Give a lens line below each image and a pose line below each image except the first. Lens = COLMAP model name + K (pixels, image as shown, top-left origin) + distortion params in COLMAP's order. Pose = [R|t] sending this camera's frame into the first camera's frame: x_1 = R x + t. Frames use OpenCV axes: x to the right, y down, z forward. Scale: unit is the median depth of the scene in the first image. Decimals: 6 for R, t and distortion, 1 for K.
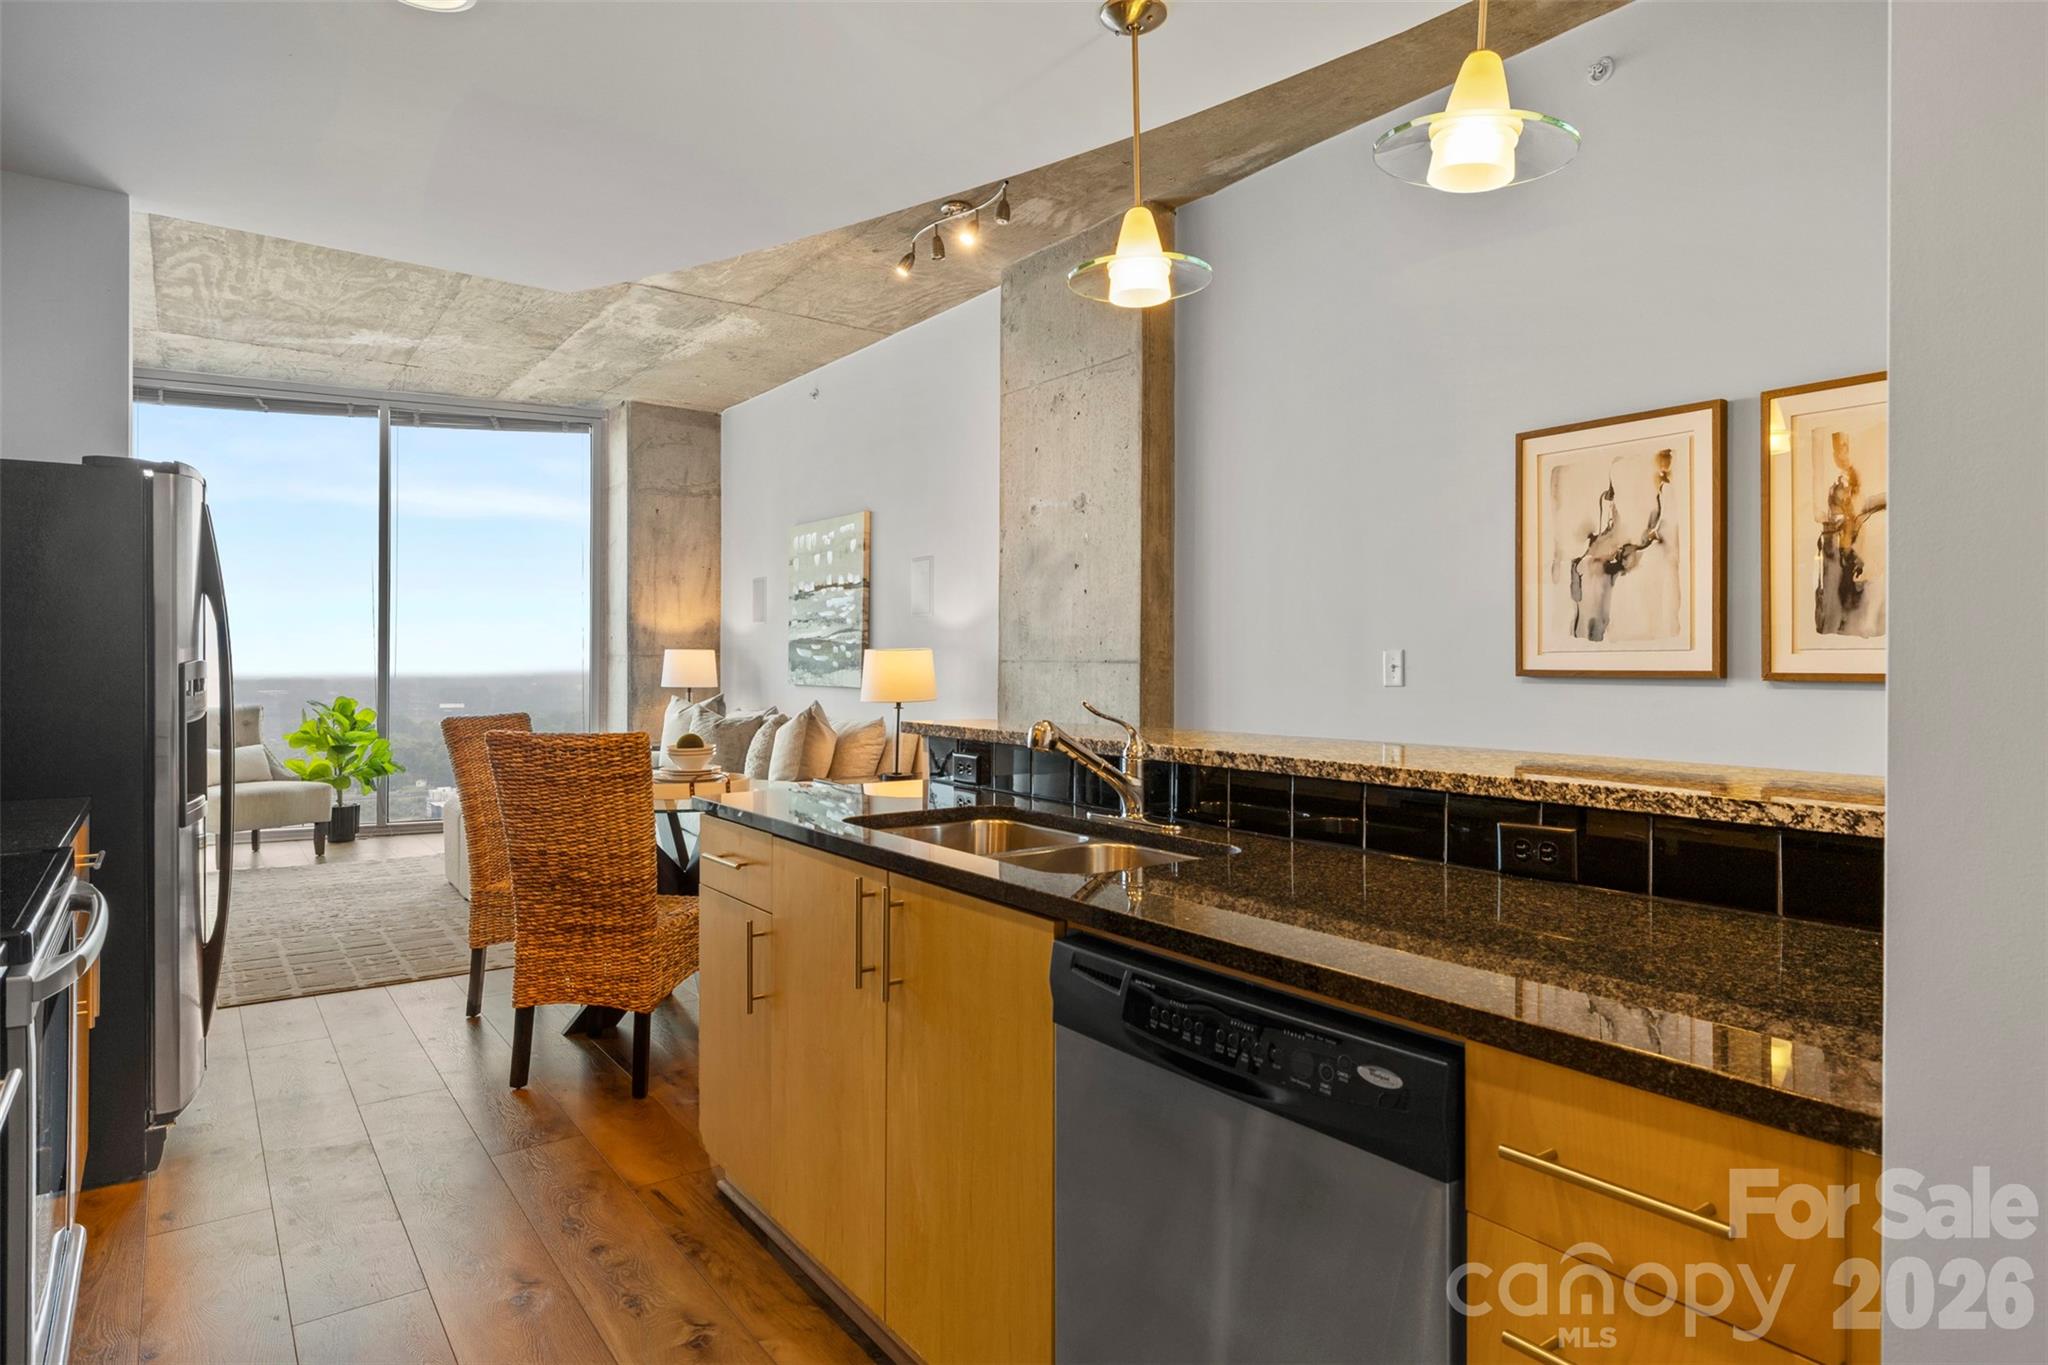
lens RADIAL K [[1155.3, 0, 1028.9], [0, 1155.3, 660.0], [0, 0, 1]] dist [0.000031, 0.000501]
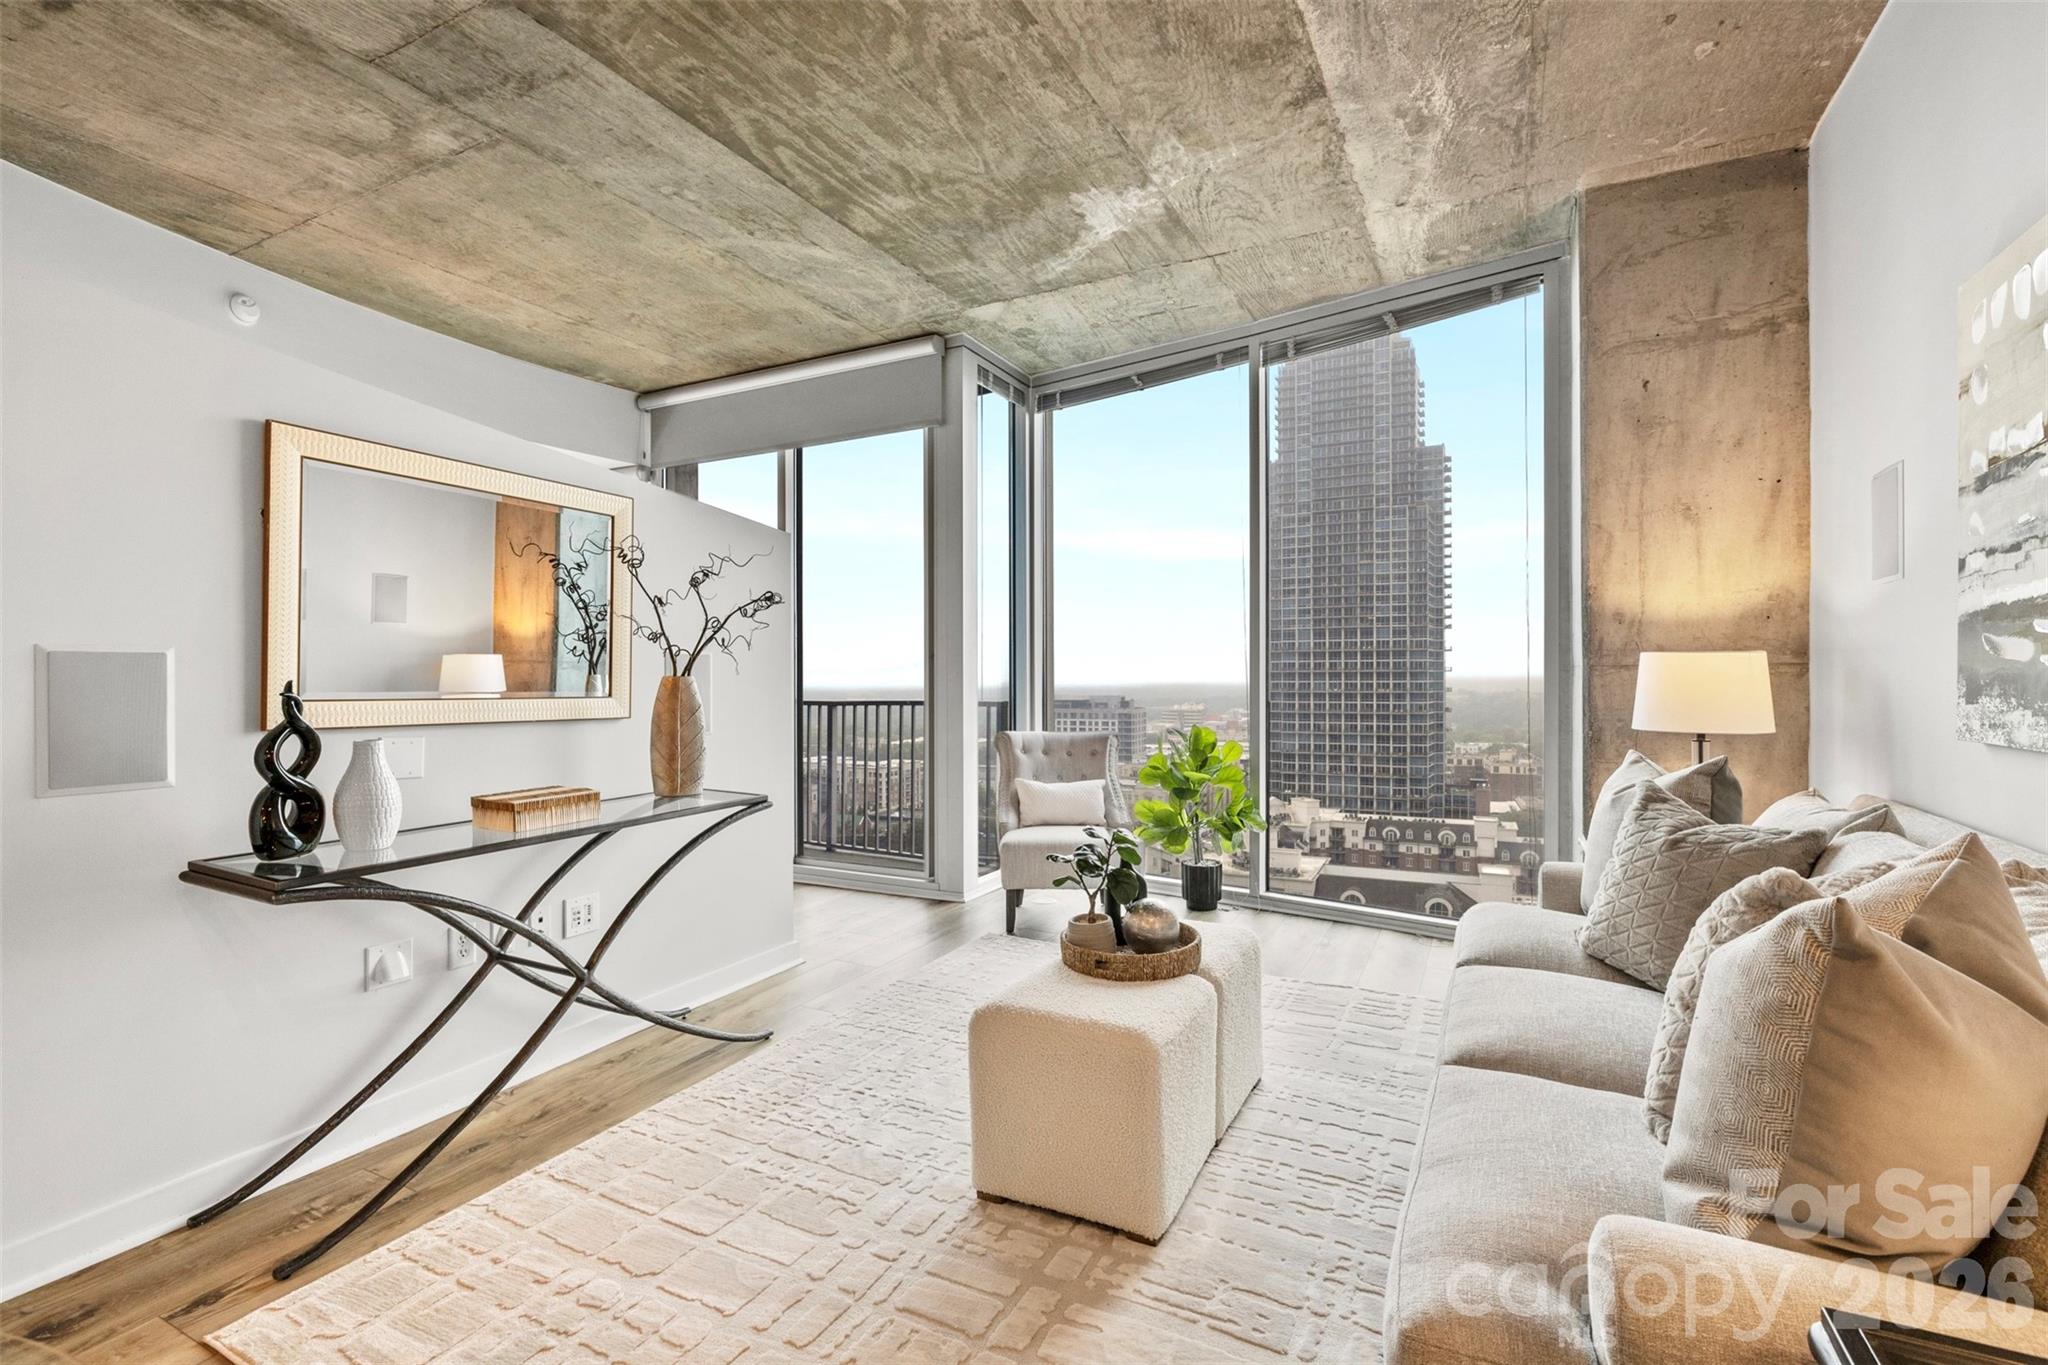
lens RADIAL K [[926.4, 0, 1024.0], [0, 926.4, 682.5], [0, 0, 1]] dist [-0.002741, -0.000070]
pose [[0.445432, -0.001456, -0.895315, -0.099274], [0.007339, 0.999971, 0.002025, 0.001229], [0.895286, -0.007473, 0.445430, 0.736715]]
